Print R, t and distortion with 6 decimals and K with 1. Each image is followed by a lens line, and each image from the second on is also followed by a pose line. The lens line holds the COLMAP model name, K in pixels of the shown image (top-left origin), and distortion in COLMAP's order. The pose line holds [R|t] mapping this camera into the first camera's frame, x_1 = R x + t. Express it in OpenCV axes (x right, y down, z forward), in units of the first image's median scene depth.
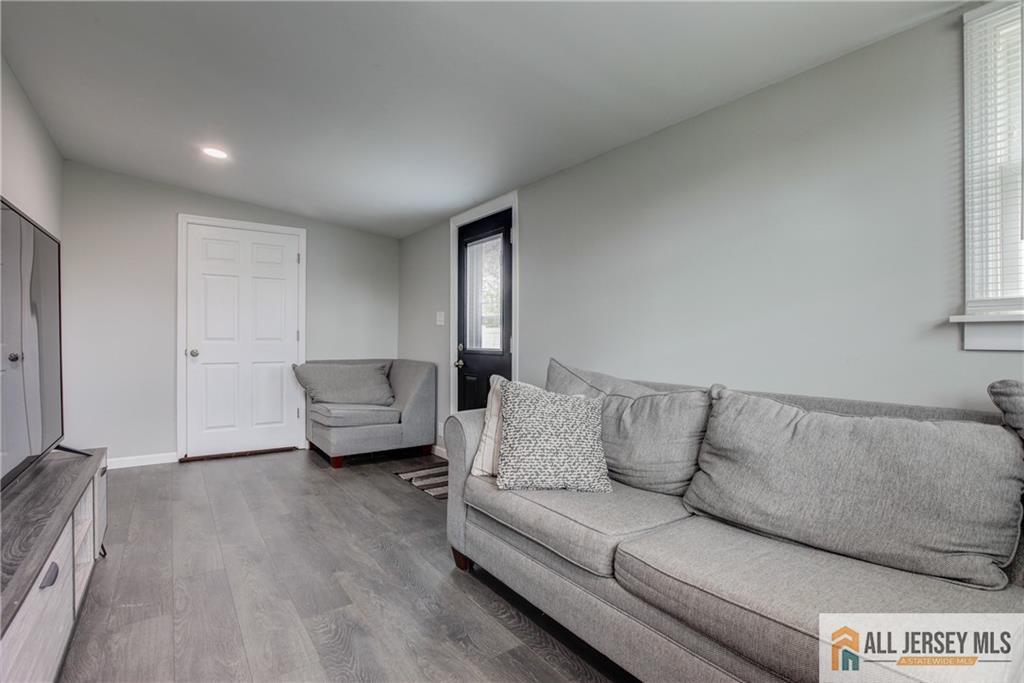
lens RADIAL K [[498.1, 0, 507.5], [0, 498.1, 341.6], [0, 0, 1]] dist [-0.030400, 0.007672]
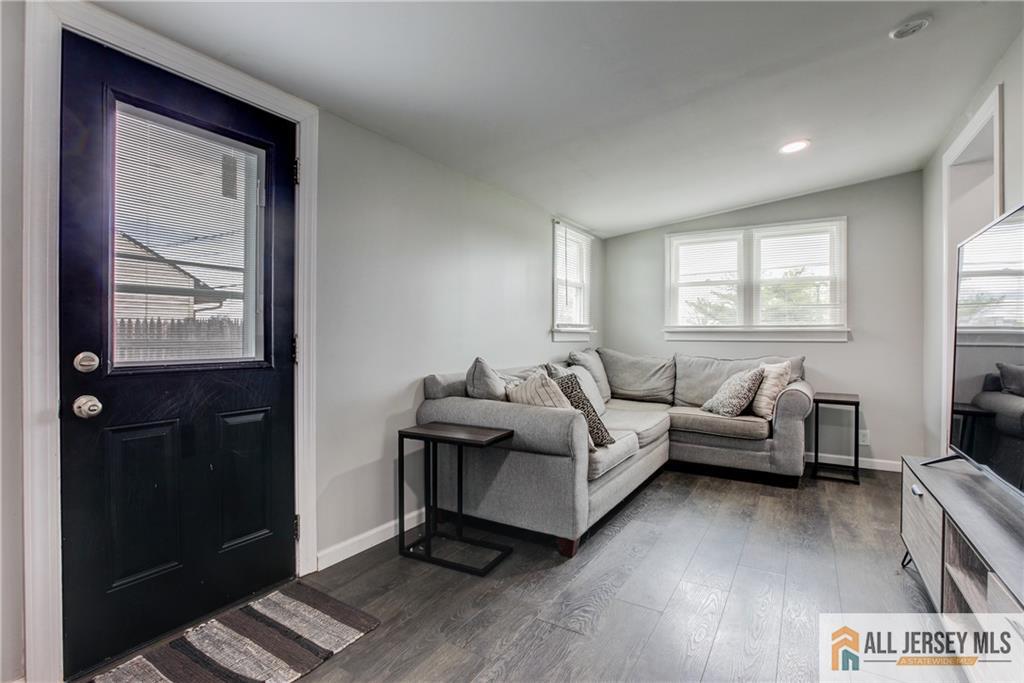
lens RADIAL K [[498.1, 0, 506.8], [0, 498.1, 339.5], [0, 0, 1]] dist [-0.030400, 0.007672]
pose [[-0.408731, -0.003089, 0.912650, -0.621276], [0.007660, 0.999947, 0.006815, -0.006086], [-0.912623, 0.009777, -0.408686, 0.967893]]
